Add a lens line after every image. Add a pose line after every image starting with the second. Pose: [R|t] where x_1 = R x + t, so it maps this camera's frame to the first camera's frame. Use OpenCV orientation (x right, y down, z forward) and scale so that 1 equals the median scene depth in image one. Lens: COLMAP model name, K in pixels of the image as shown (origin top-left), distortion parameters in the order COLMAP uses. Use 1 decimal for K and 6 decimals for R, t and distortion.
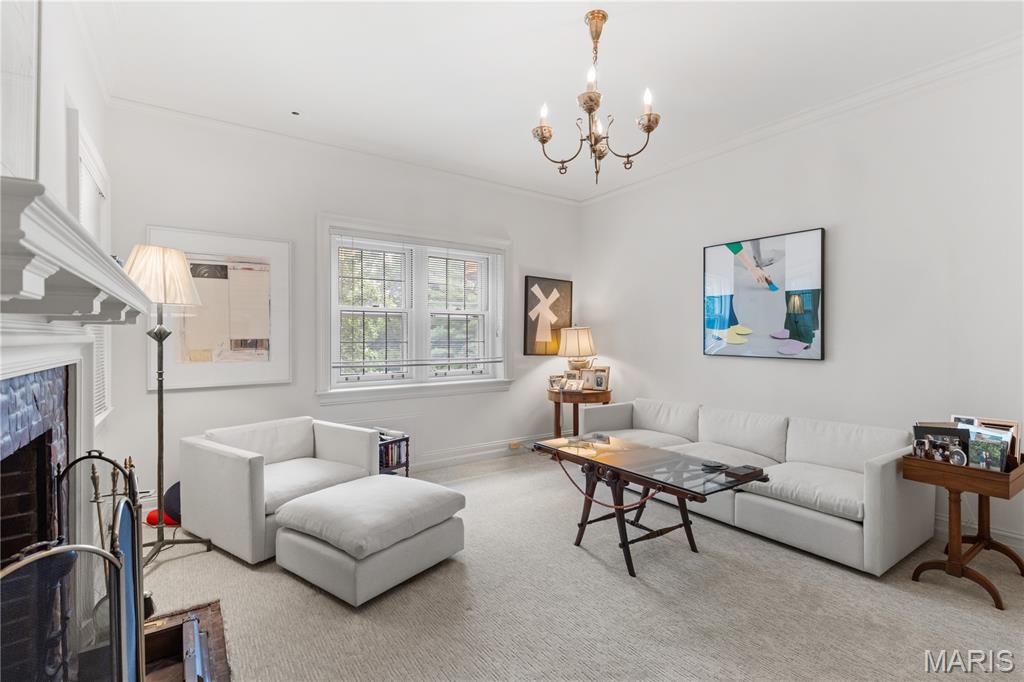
lens RADIAL K [[472.1, 0, 516.0], [0, 472.1, 341.3], [0, 0, 1]] dist [0.000035, -0.000379]
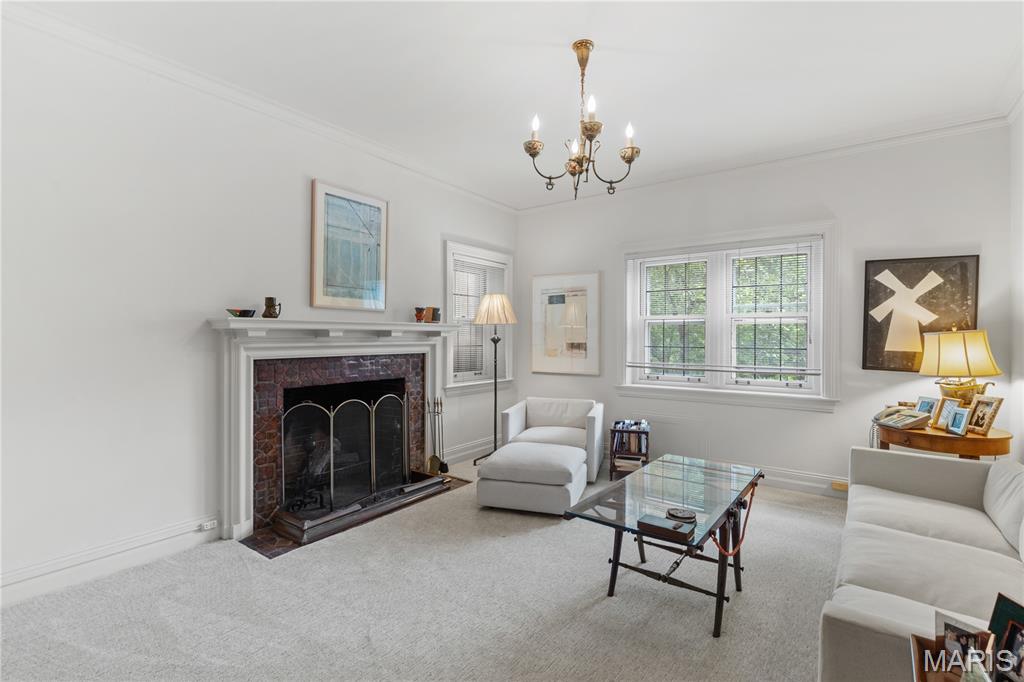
lens RADIAL K [[472.1, 0, 515.2], [0, 472.1, 340.1], [0, 0, 1]] dist [0.000035, -0.000379]
pose [[0.313069, 0.007730, -0.949699, 0.593397], [-0.012655, 0.999912, 0.003967, -0.012838], [0.949646, 0.010776, 0.313140, 0.276681]]
